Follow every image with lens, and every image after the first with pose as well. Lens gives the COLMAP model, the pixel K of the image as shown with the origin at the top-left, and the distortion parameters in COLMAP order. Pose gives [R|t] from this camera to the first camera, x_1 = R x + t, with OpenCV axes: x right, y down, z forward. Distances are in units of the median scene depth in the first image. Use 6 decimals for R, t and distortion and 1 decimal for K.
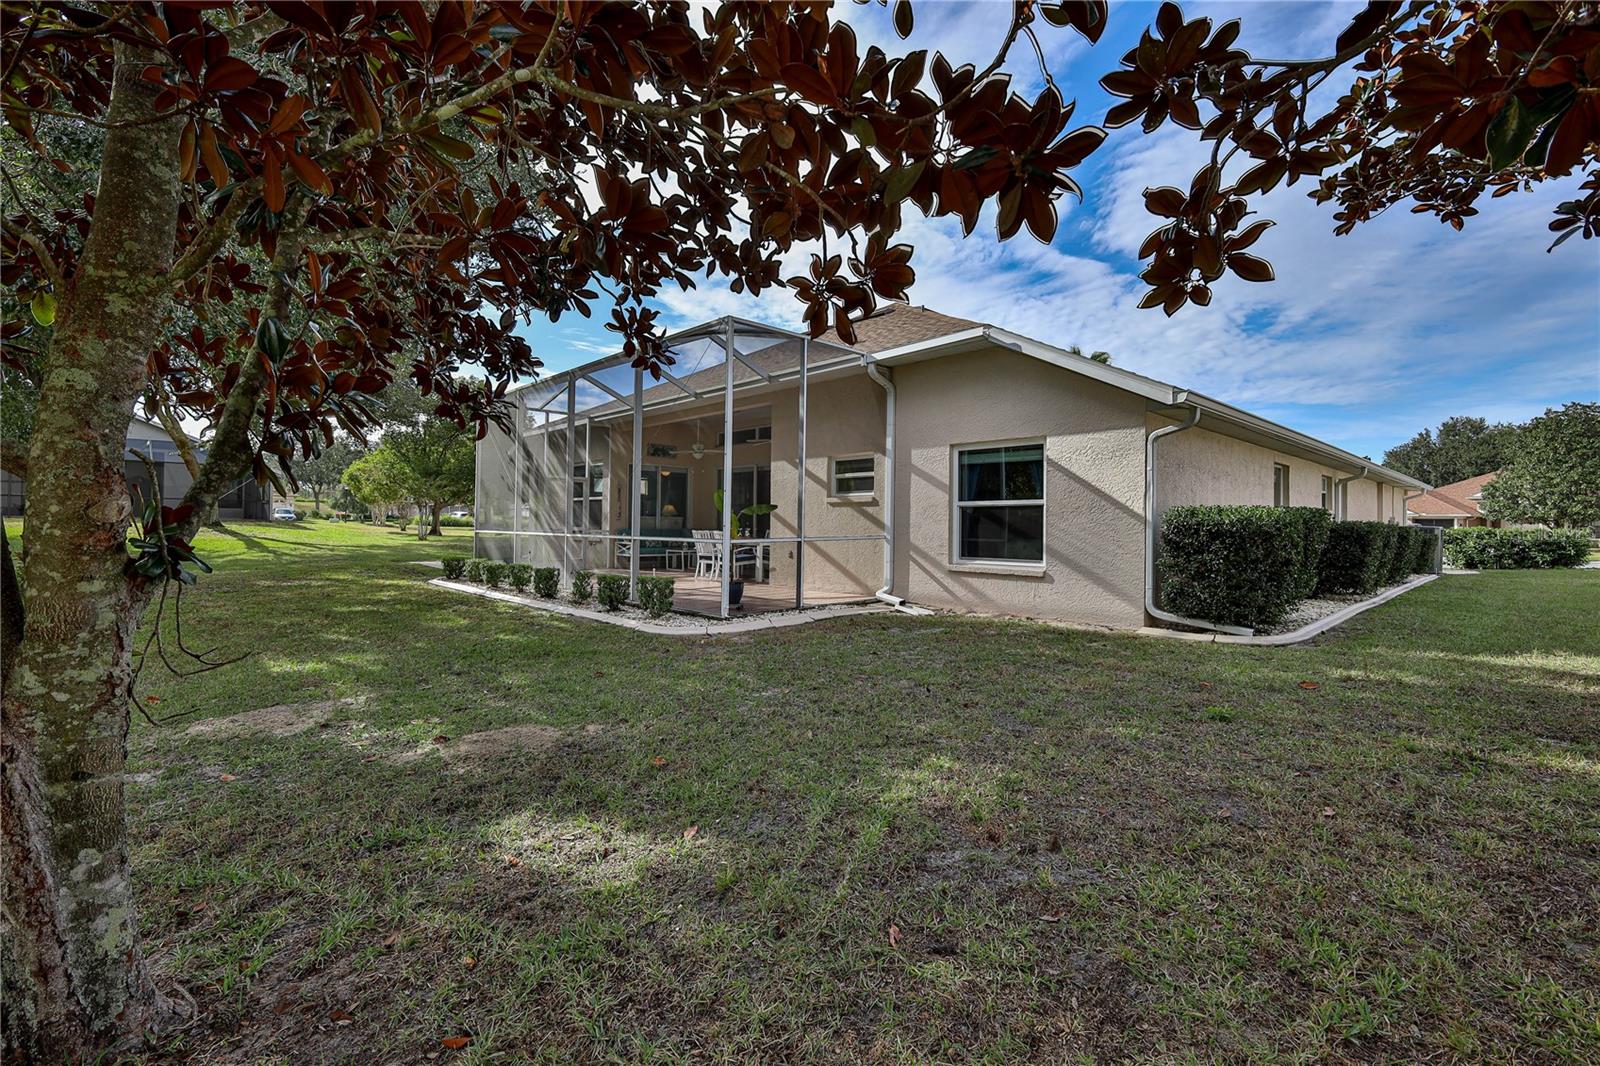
lens RADIAL K [[703.6, 0, 796.3], [0, 703.6, 521.6], [0, 0, 1]] dist [0.001353, 0.000347]
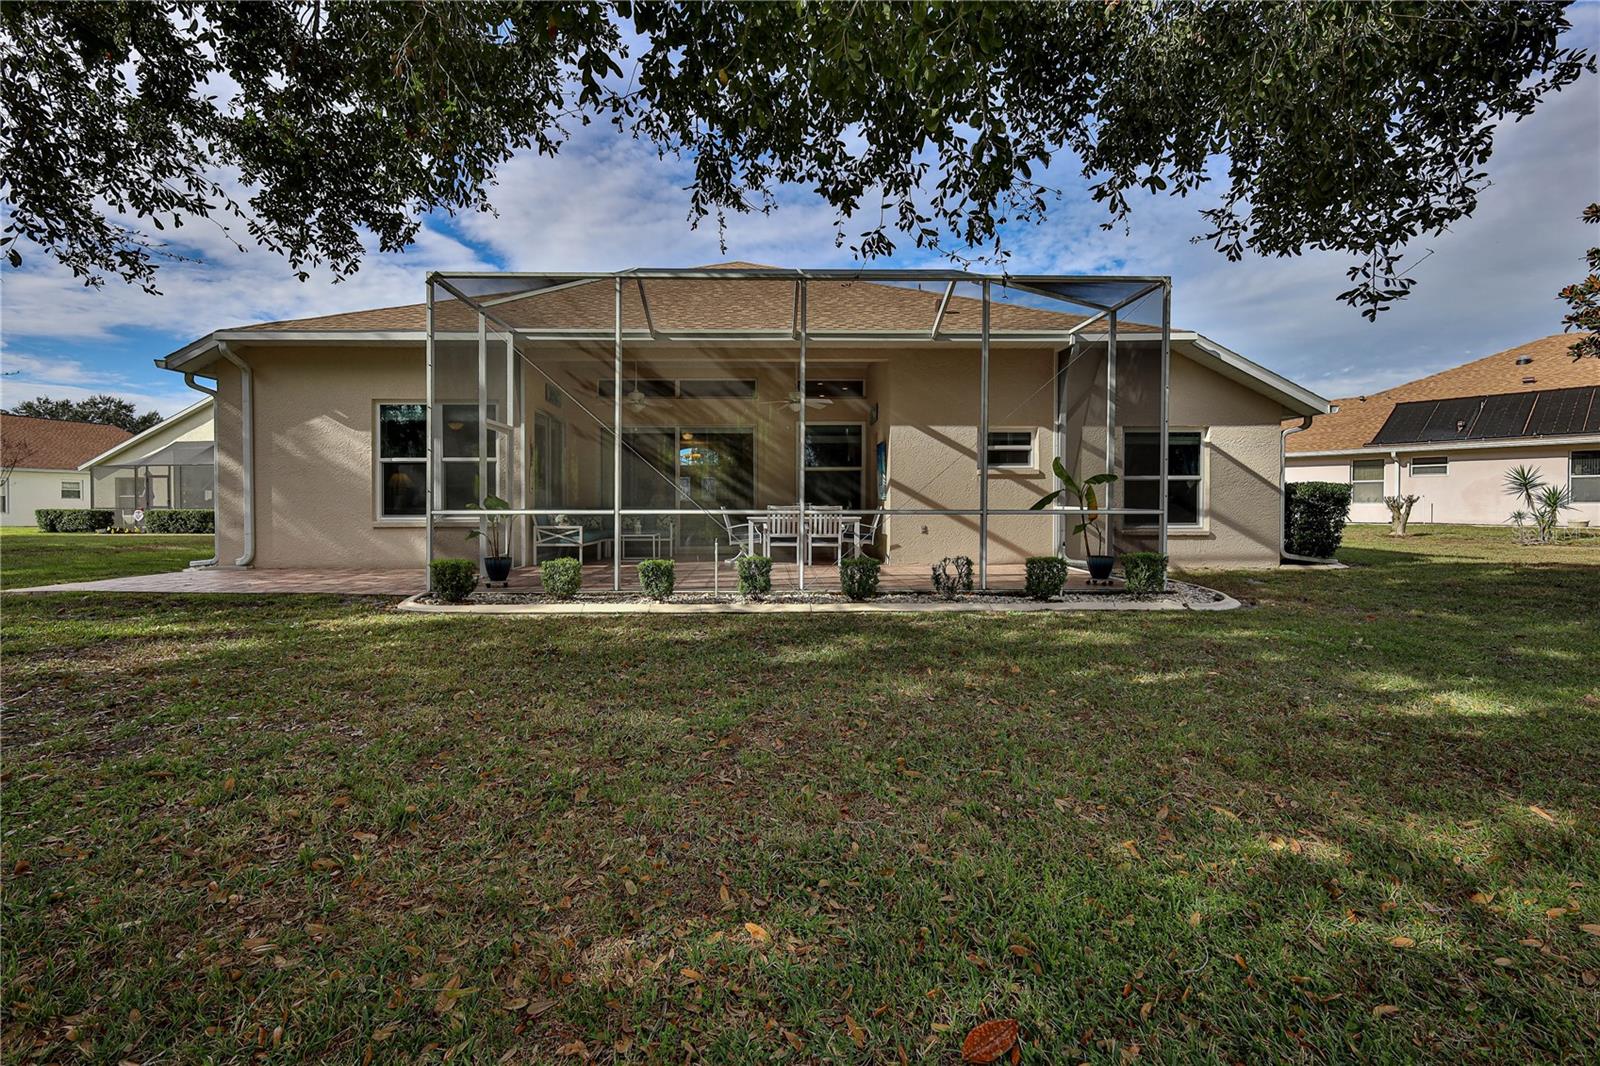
lens RADIAL K [[703.6, 0, 796.3], [0, 703.6, 521.6], [0, 0, 1]] dist [0.001353, 0.000347]
pose [[0.698477, 0.000960, 0.715632, -0.913933], [0.002270, 0.999991, -0.003556, 0.047236], [-0.715629, 0.004109, 0.698469, 0.528627]]
